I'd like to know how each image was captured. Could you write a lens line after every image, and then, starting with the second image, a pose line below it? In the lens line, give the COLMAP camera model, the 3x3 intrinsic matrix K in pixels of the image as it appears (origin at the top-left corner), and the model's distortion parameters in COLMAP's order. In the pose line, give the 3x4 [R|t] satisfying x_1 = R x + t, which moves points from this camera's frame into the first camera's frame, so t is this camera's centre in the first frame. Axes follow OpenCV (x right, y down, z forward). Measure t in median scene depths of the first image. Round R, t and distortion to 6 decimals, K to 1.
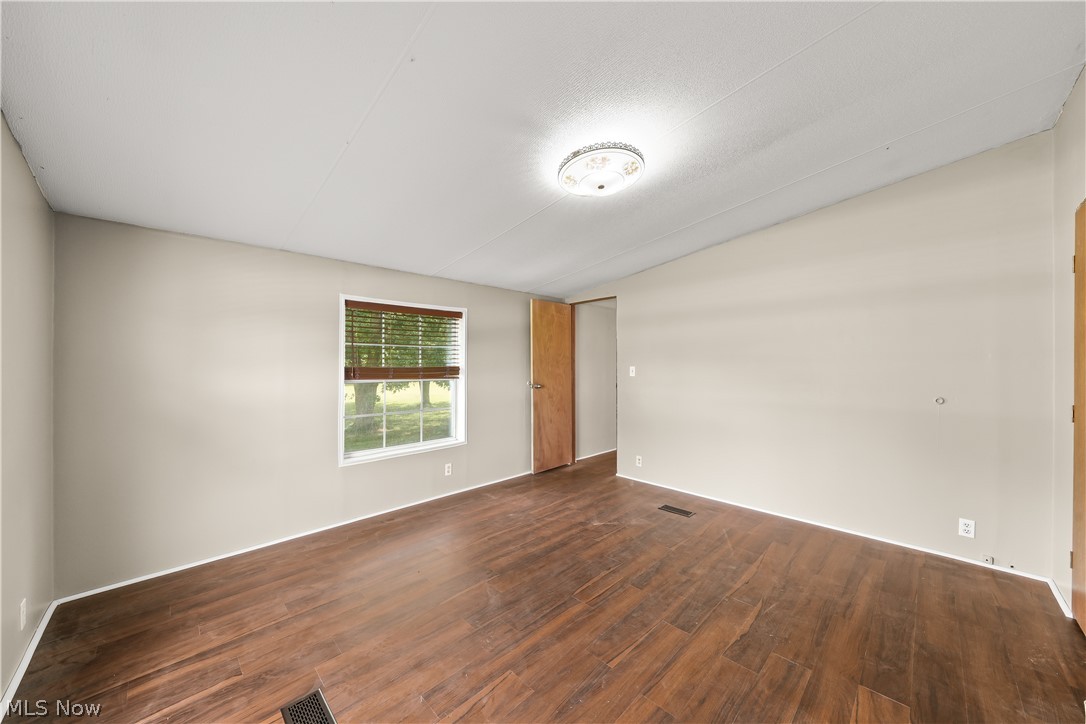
lens RADIAL K [[379.7, 0, 534.9], [0, 379.7, 366.4], [0, 0, 1]] dist [0.000273, 0.000099]
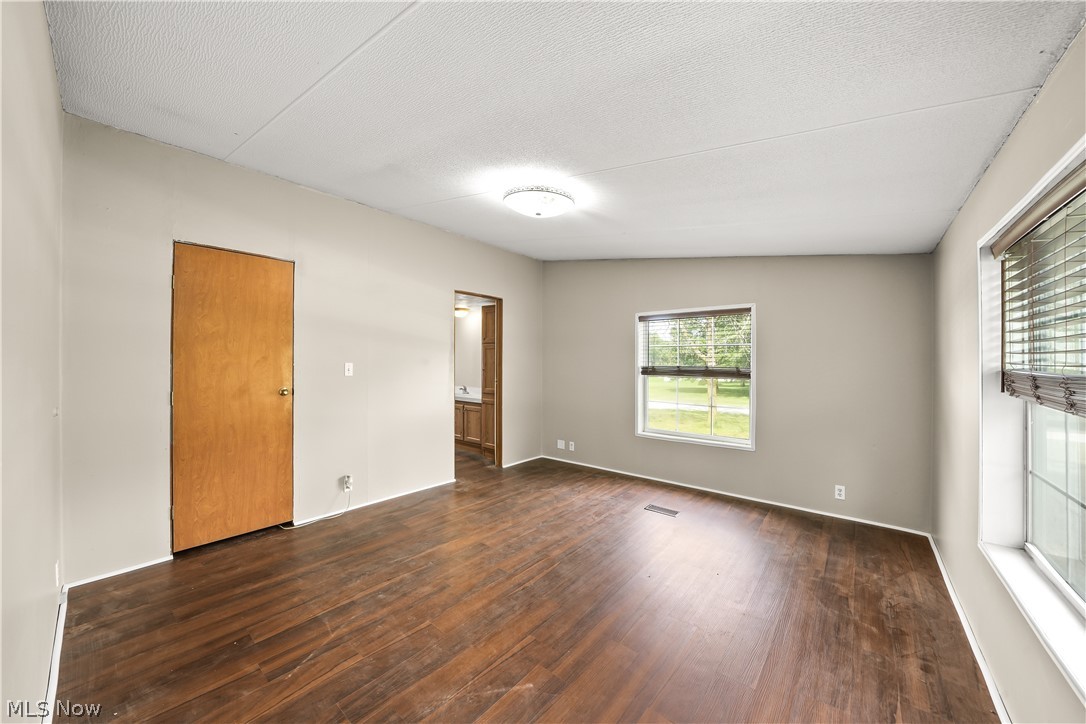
lens RADIAL K [[379.7, 0, 534.9], [0, 379.7, 366.4], [0, 0, 1]] dist [0.000273, 0.000099]
pose [[-0.995795, -0.003554, -0.091539, 0.257457], [-0.005703, 0.999714, 0.023227, -0.017048], [0.091430, 0.023651, -0.995531, 1.916717]]
